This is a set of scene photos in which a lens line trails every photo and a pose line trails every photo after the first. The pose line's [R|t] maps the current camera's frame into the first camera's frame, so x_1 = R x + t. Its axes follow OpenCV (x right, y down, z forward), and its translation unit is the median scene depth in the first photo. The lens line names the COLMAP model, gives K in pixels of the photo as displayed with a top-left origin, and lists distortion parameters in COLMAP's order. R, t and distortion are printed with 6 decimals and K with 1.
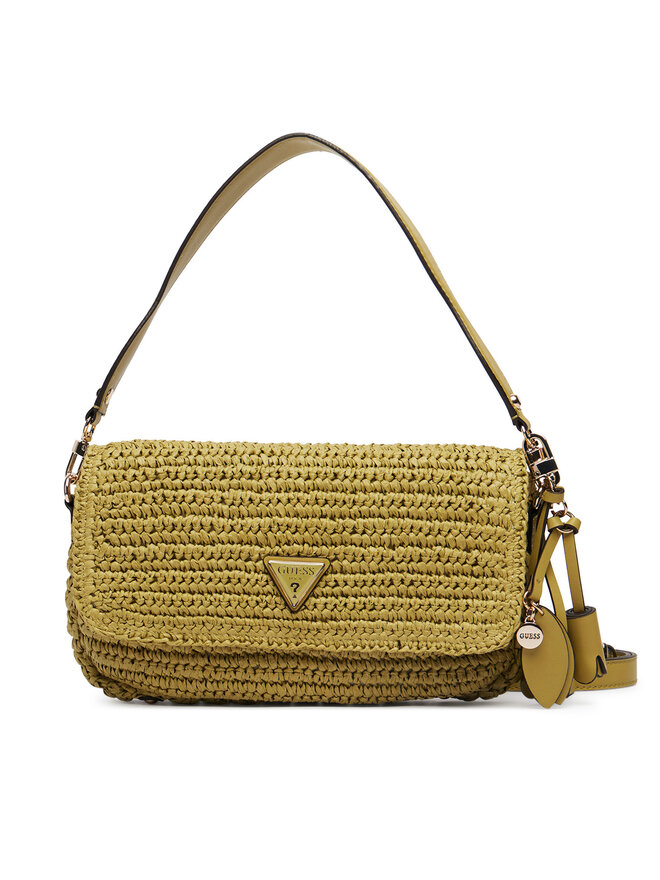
lens RADIAL K [[1250.1, 0, 330.3], [0, 1250.1, 440.6], [0, 0, 1]] dist [0.149106, 0.000000]
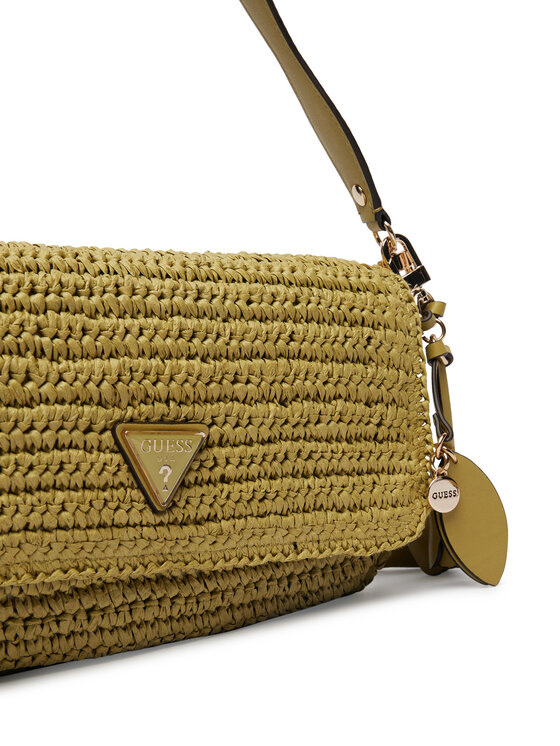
lens RADIAL K [[1065.2, 0, 279.7], [0, 1065.2, 371.8], [0, 0, 1]] dist [0.069176, 0.000000]
pose [[0.895954, -0.018223, 0.443774, -0.202534], [0.004005, 0.999449, 0.032954, 0.050850], [-0.444130, -0.027748, 0.895533, 0.505711]]
